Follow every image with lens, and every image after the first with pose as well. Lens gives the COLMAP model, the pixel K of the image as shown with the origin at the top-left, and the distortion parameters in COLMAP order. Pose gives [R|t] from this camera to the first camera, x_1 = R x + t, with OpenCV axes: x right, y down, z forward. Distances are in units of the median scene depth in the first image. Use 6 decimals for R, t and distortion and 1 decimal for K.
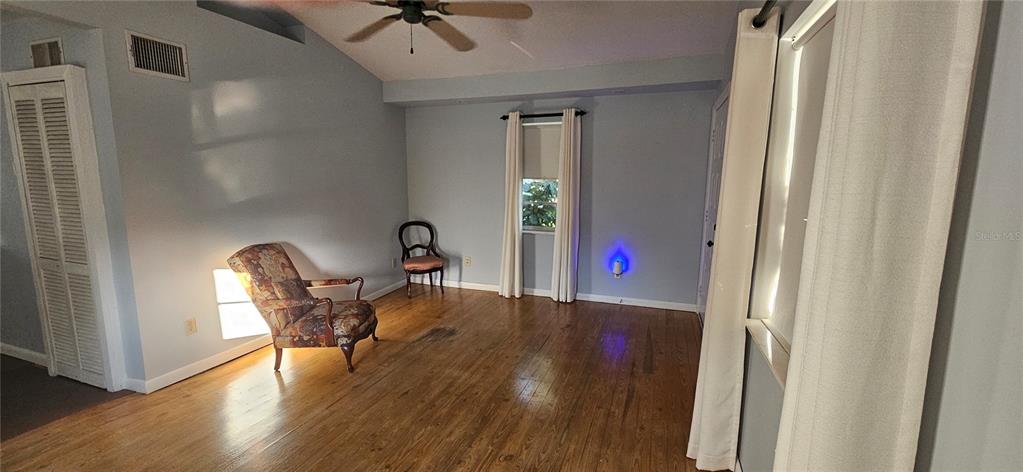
lens RADIAL K [[420.1, 0, 511.5], [0, 420.1, 236.0], [0, 0, 1]] dist [0.001981, -0.000081]
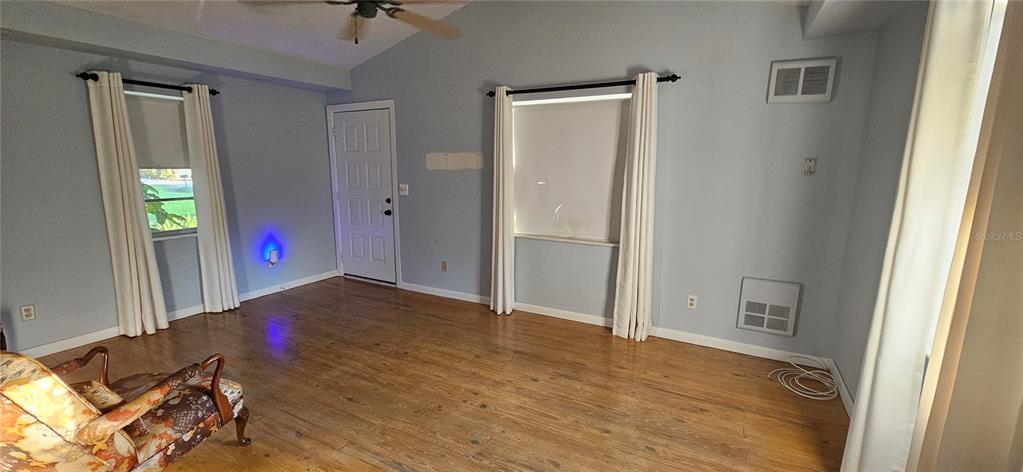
lens RADIAL K [[420.1, 0, 511.5], [0, 420.1, 236.0], [0, 0, 1]] dist [0.001981, -0.000081]
pose [[0.157717, -0.170109, 0.972722, -0.643568], [0.137049, 0.979288, 0.149036, -0.044806], [-0.977928, 0.109805, 0.177763, 0.272007]]
